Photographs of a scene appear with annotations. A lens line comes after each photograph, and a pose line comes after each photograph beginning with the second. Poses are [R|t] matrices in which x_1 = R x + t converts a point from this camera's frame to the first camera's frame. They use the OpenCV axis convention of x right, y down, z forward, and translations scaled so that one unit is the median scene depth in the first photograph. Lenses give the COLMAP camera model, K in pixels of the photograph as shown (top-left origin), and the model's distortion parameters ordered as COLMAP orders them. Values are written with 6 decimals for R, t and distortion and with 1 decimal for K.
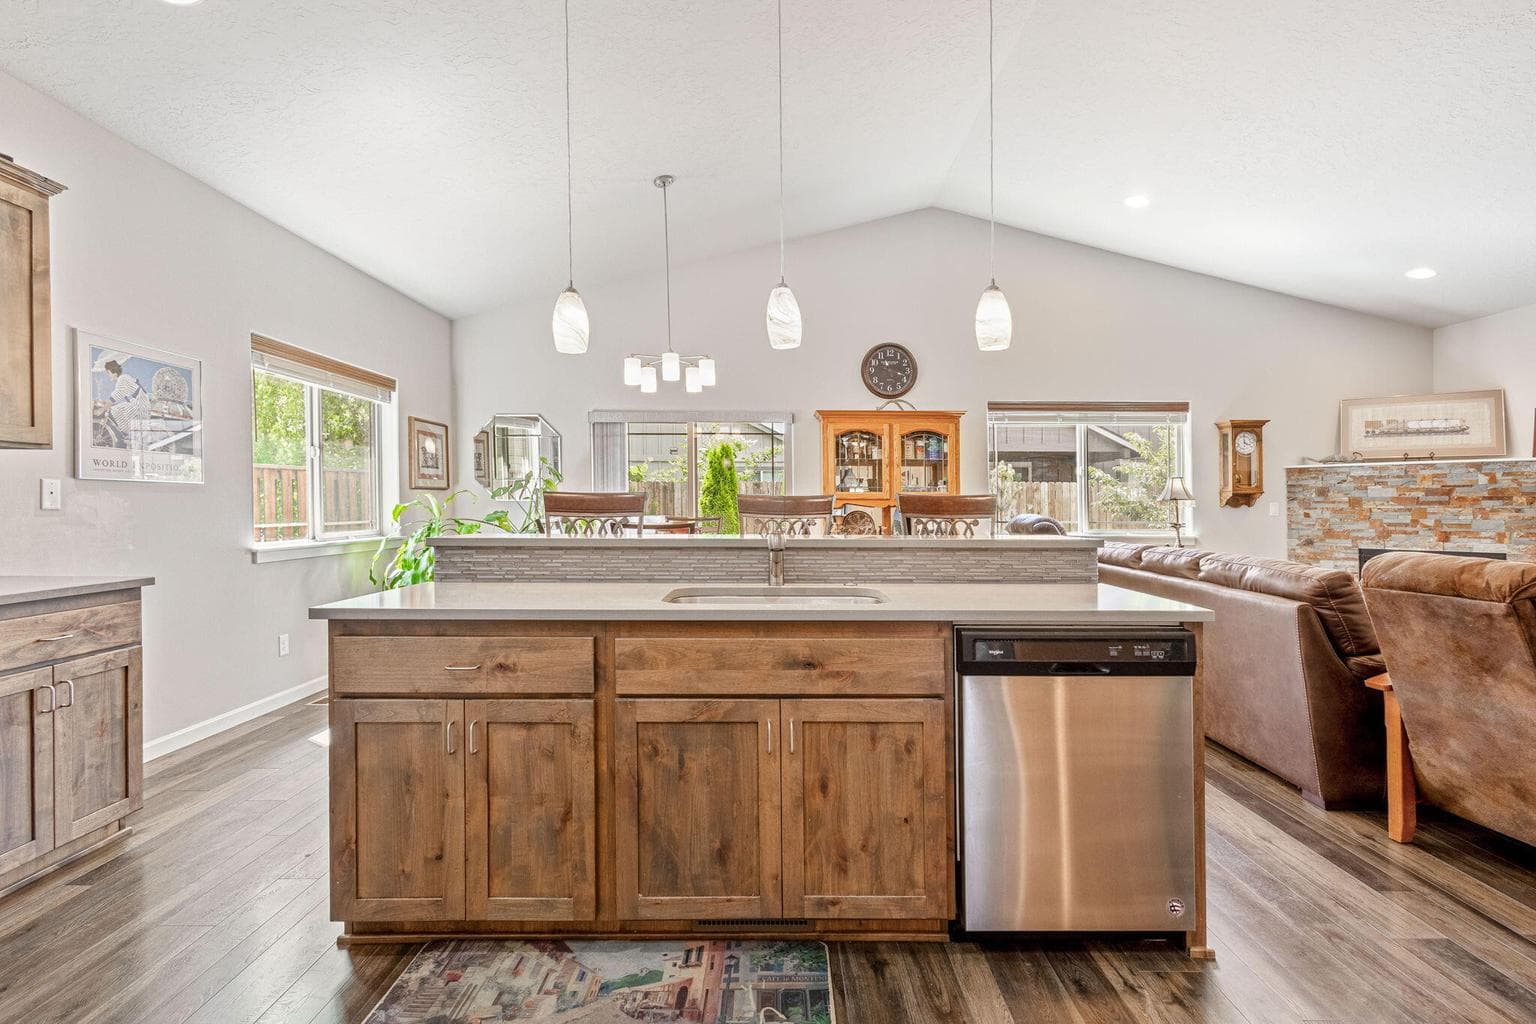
lens RADIAL K [[725.4, 0, 787.2], [0, 725.4, 503.4], [0, 0, 1]] dist [0.000607, -0.000834]
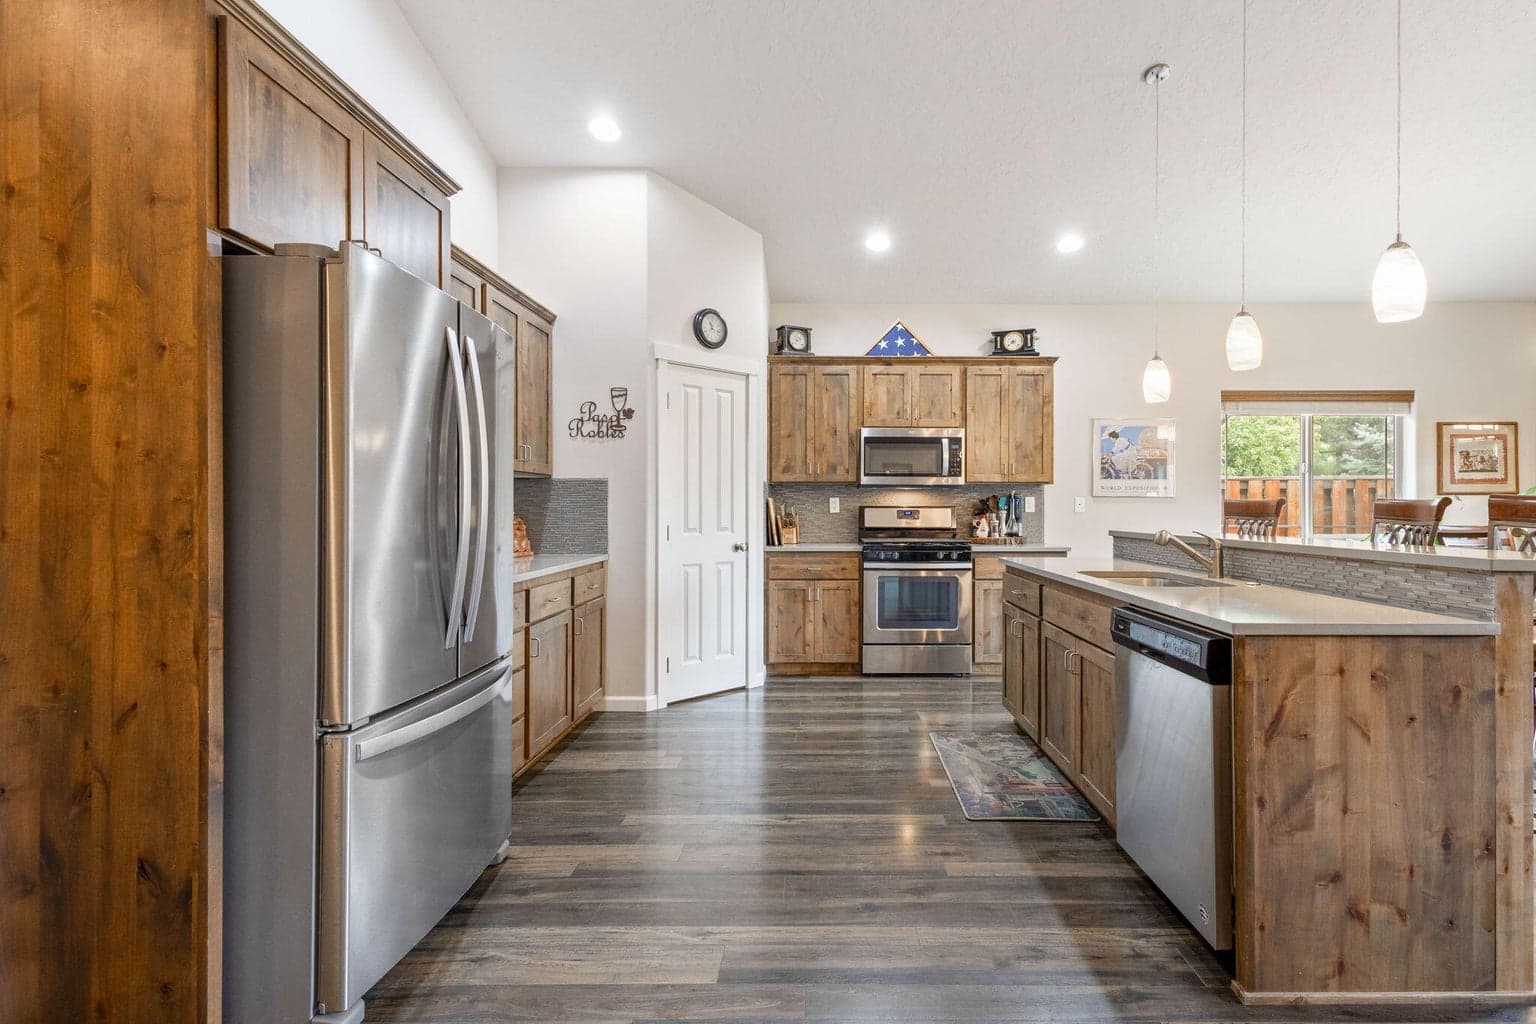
lens RADIAL K [[701.0, 0, 768.0], [0, 701.0, 512.0], [0, 0, 1]] dist [0.002036, -0.000363]
pose [[-0.022647, 0.008105, -0.999711, 0.880679], [0.000759, 0.999967, 0.008090, -0.008854], [0.999743, -0.000576, -0.022652, 0.172780]]
